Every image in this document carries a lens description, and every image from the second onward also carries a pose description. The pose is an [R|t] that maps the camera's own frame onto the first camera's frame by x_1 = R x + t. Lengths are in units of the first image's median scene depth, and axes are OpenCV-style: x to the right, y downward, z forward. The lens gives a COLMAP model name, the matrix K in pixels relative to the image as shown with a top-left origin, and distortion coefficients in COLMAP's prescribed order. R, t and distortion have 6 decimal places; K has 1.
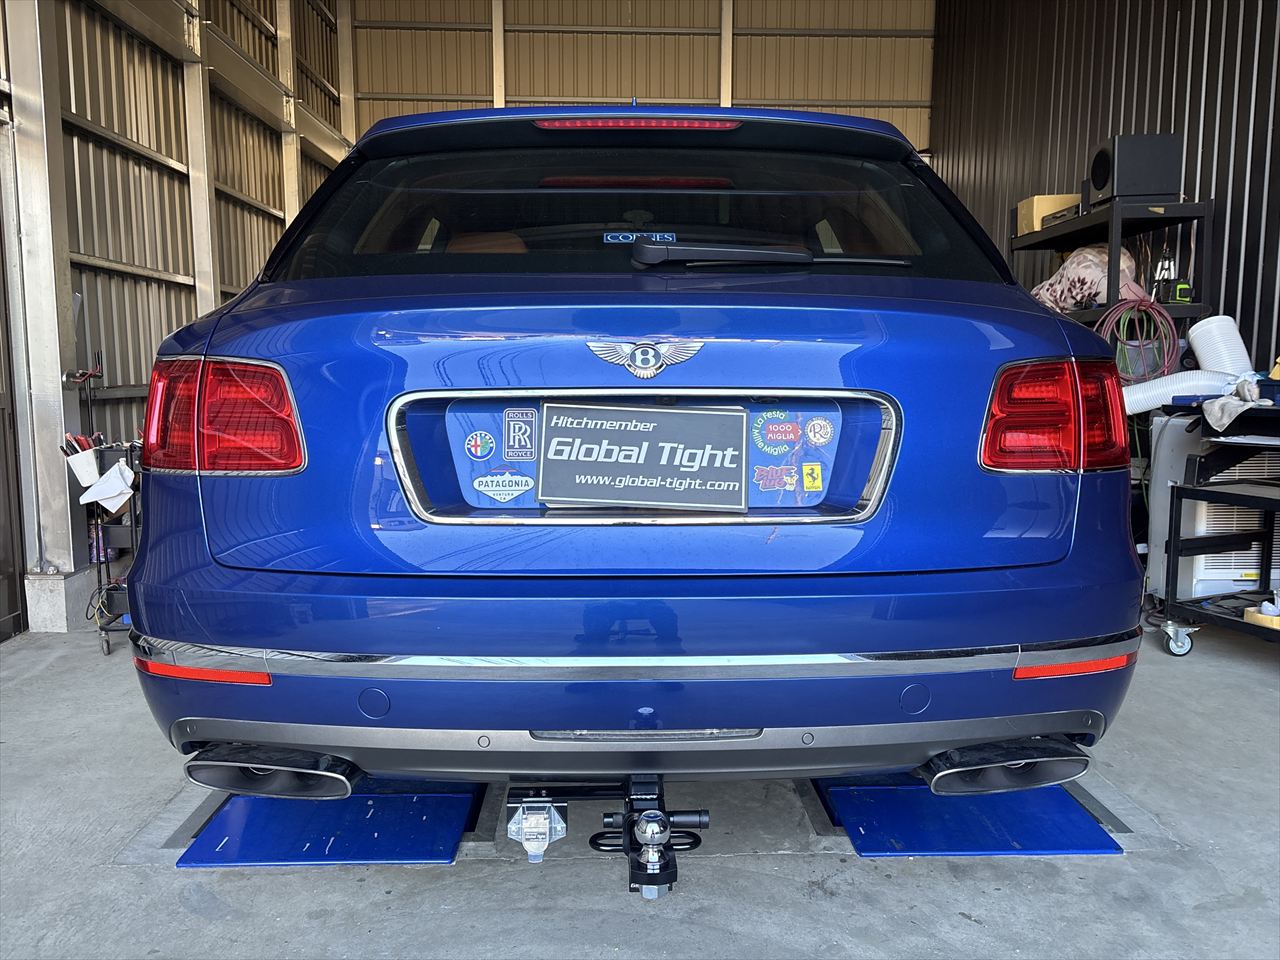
lens RADIAL K [[952.9, 0, 643.1], [0, 952.9, 482.0], [0, 0, 1]] dist [0.053644, -0.067656]
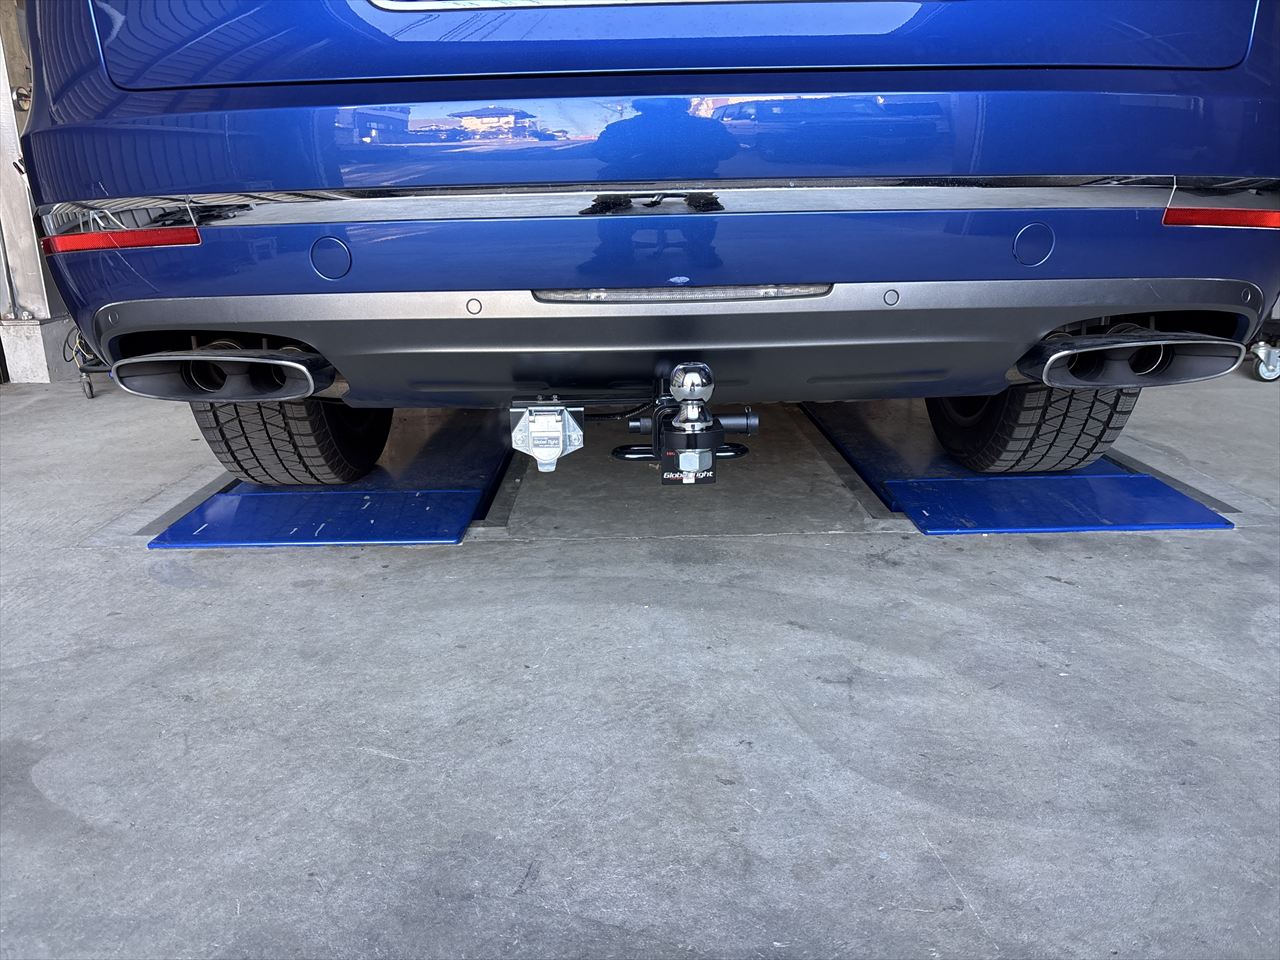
lens RADIAL K [[954.1, 0, 638.8], [0, 954.1, 483.1], [0, 0, 1]] dist [0.035875, -0.038766]
pose [[0.999576, -0.010971, -0.026961, -0.009621], [0.015173, 0.986845, 0.160957, 0.215386], [0.024840, -0.161298, 0.986593, 0.157109]]
